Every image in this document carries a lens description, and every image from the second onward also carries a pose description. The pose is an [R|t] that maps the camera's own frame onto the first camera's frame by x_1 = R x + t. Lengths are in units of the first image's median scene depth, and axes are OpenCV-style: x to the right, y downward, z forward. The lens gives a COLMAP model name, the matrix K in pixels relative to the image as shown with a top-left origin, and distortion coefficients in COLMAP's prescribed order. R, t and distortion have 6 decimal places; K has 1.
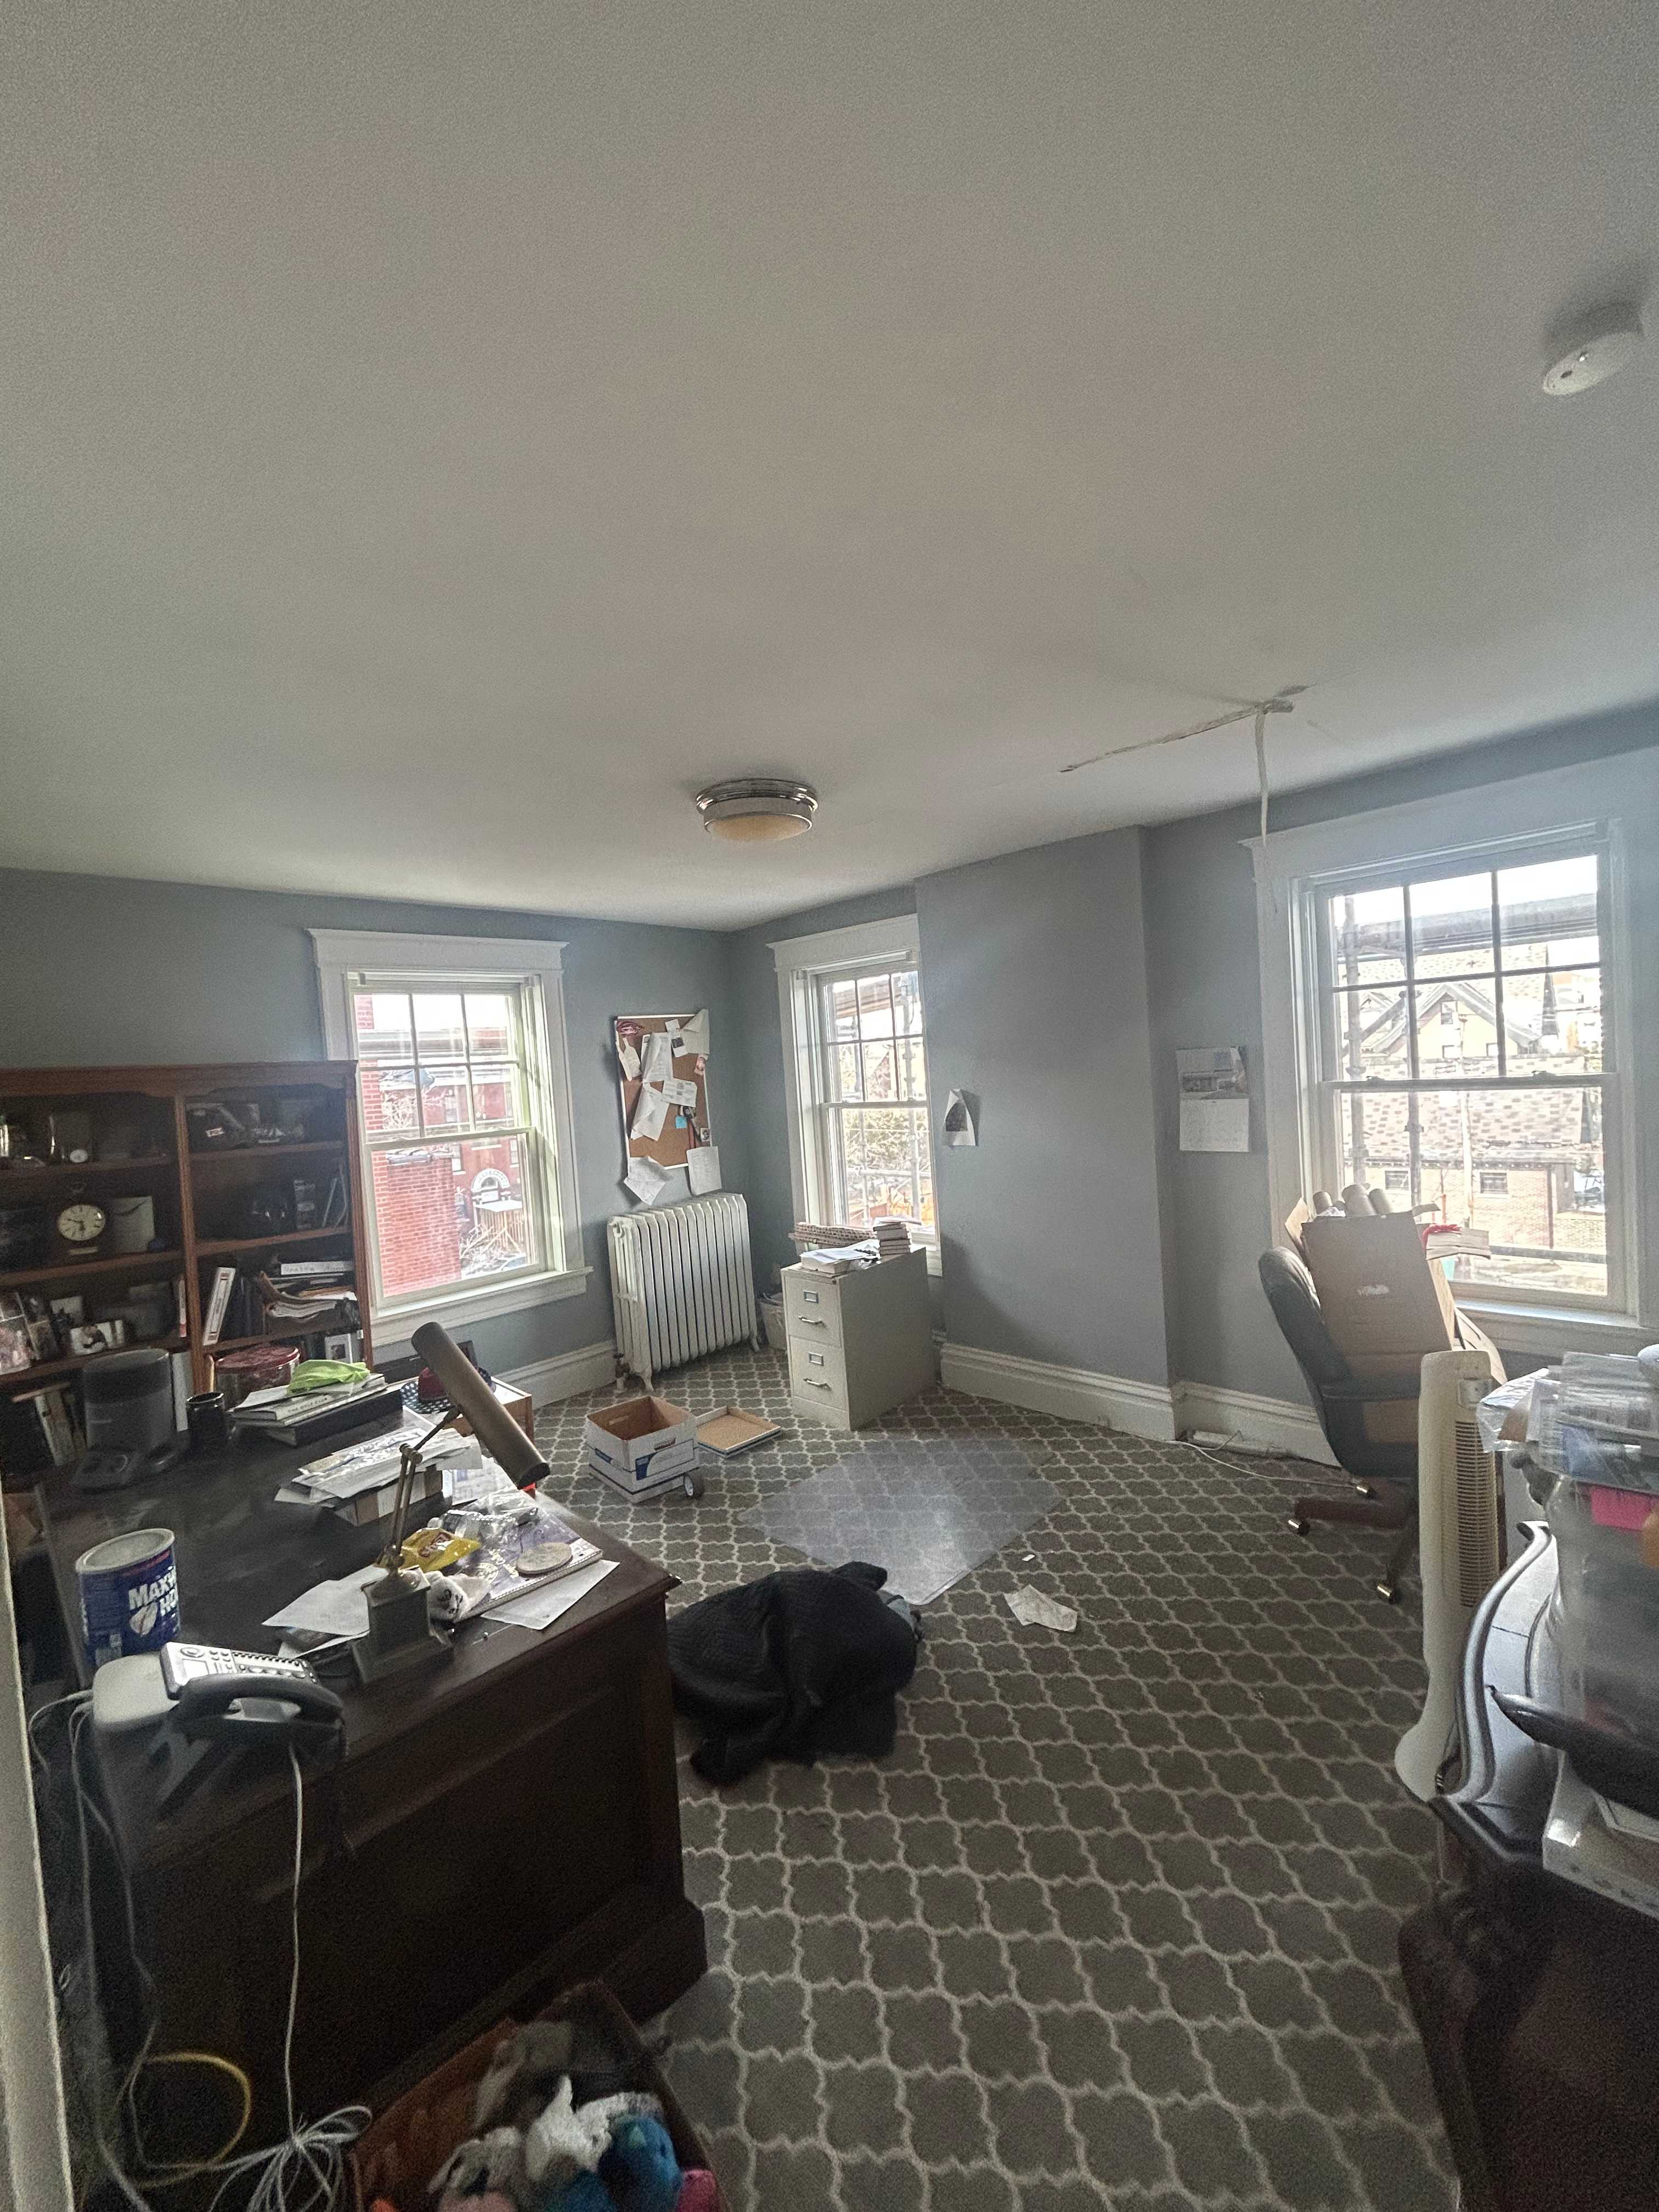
lens RADIAL K [[893.6, 0, 829.5], [0, 893.6, 1106.0], [0, 0, 1]] dist [0.000349, 0.000509]
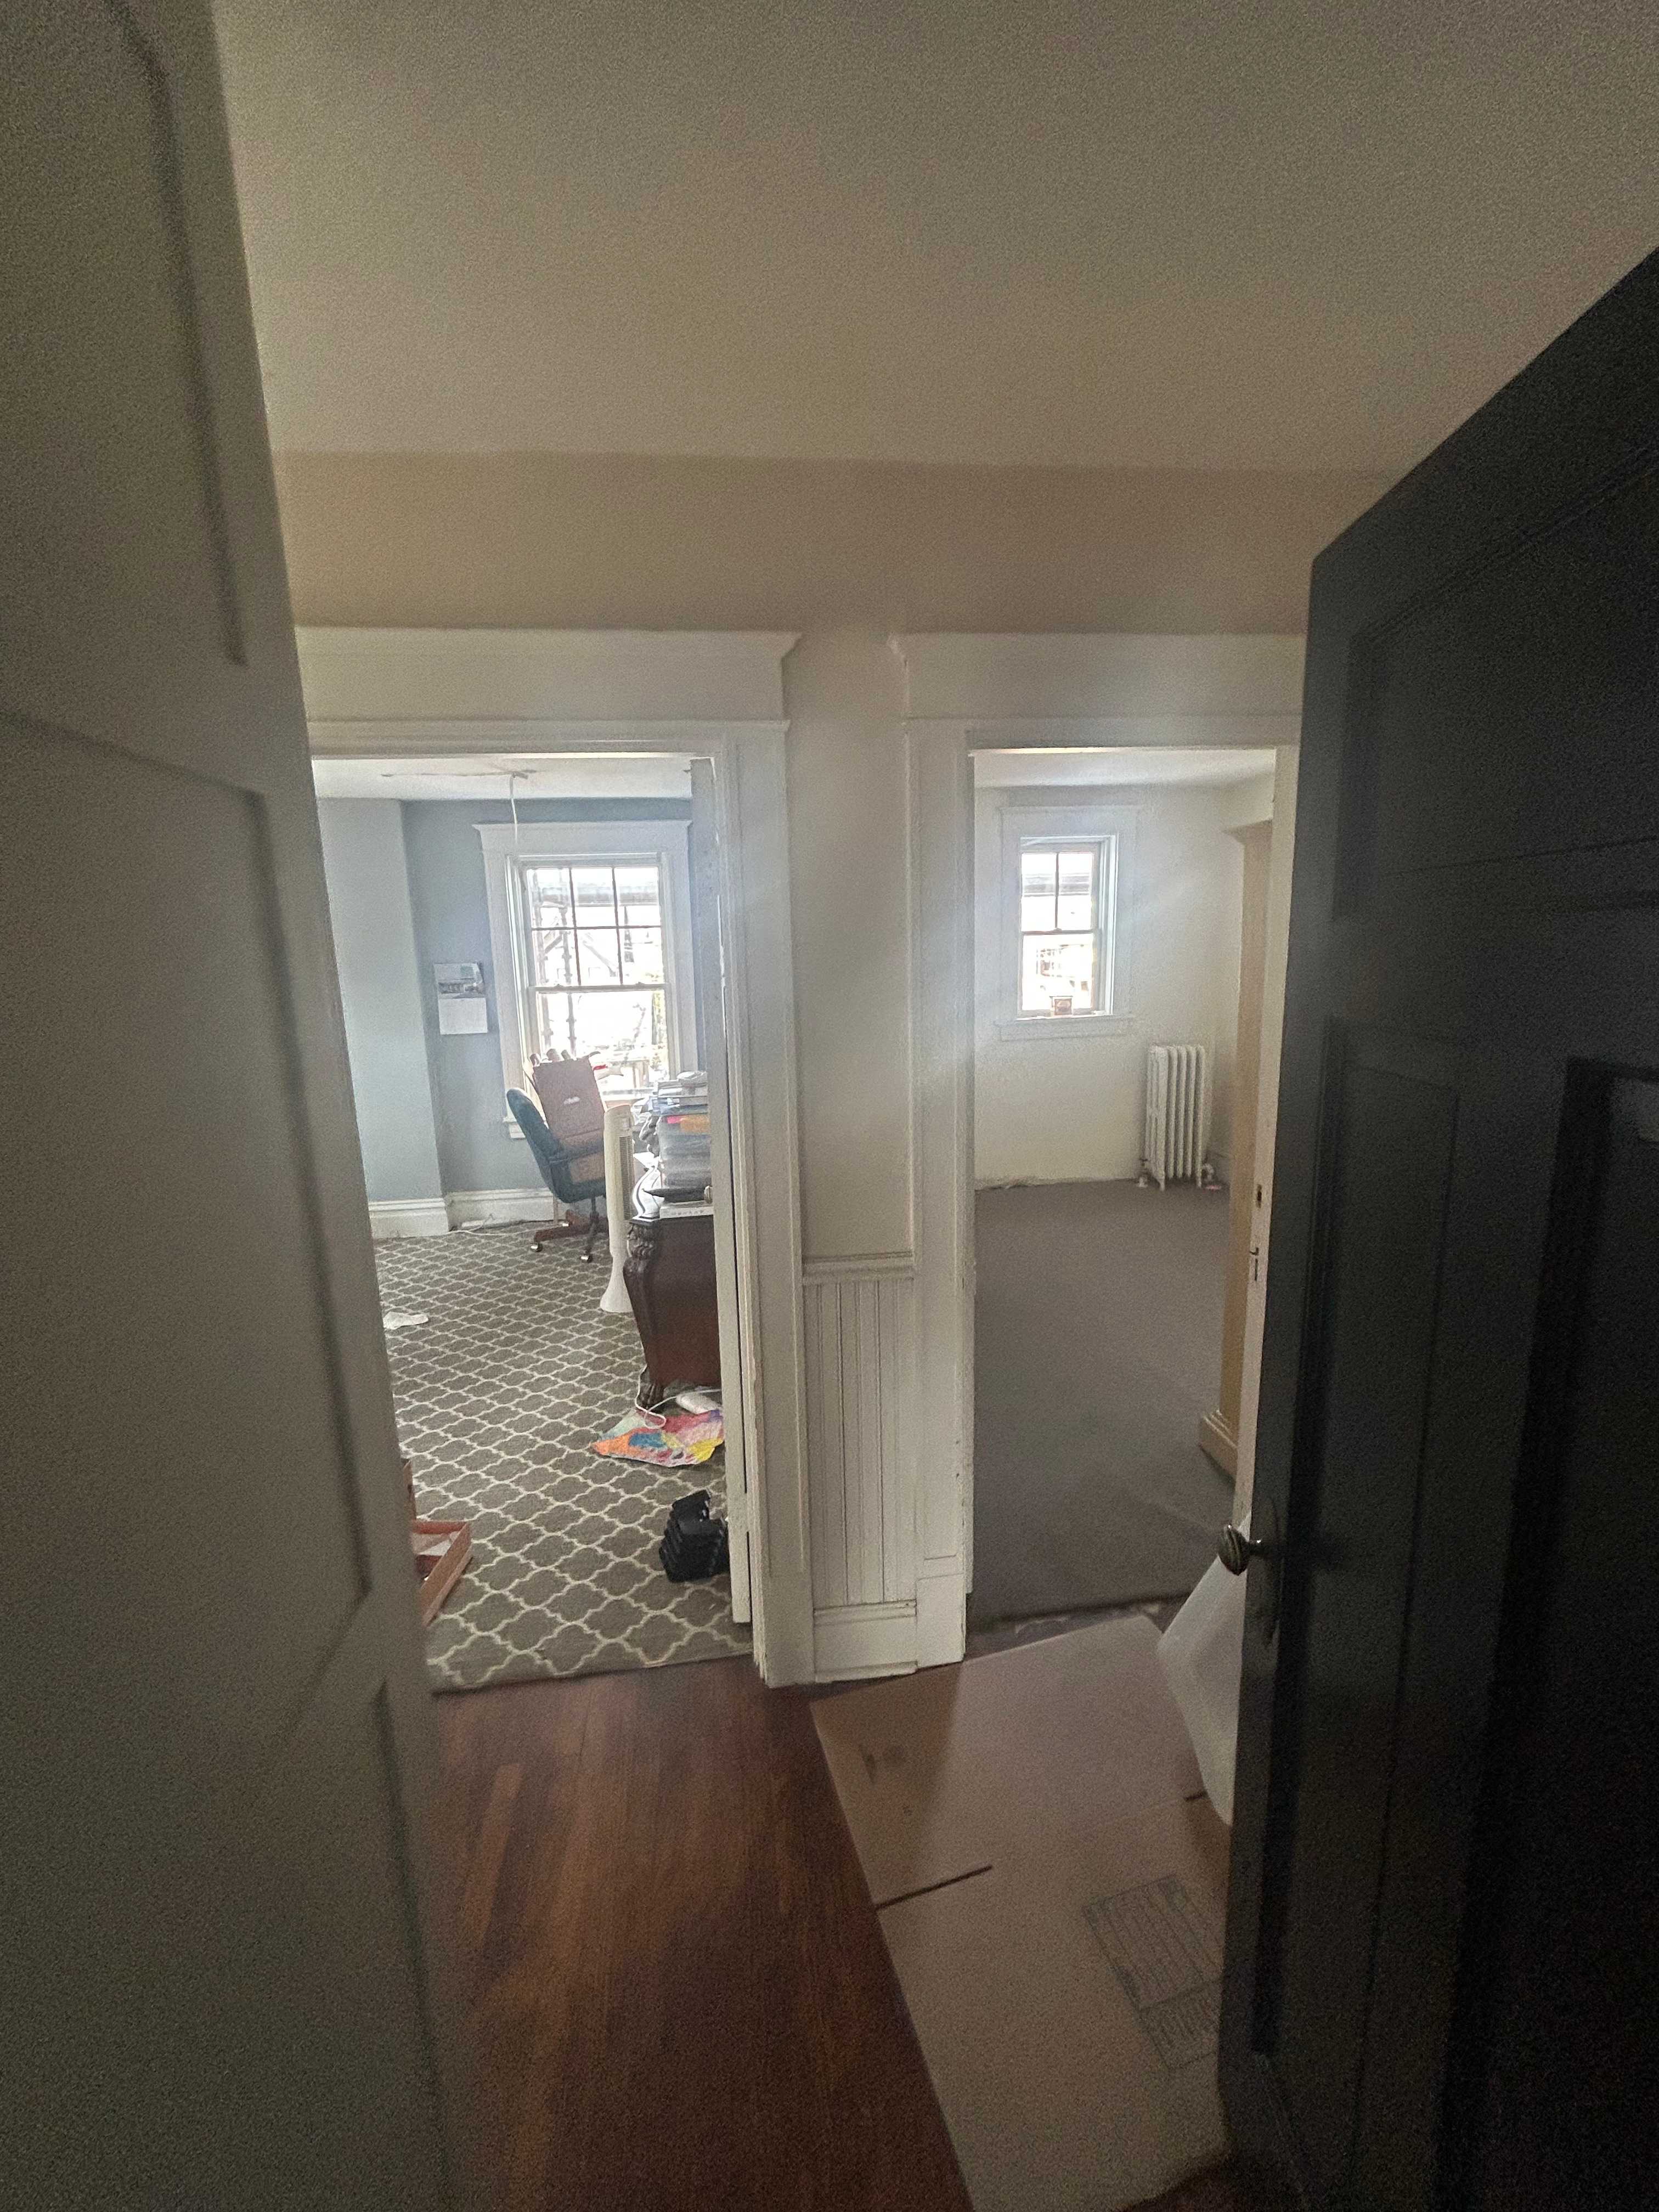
lens RADIAL K [[893.6, 0, 829.5], [0, 893.6, 1106.0], [0, 0, 1]] dist [0.000349, 0.000509]
pose [[0.624583, -0.088894, 0.775883, -0.392190], [0.017142, 0.994822, 0.100179, 0.035471], [-0.780771, -0.049270, 0.622872, -0.448371]]
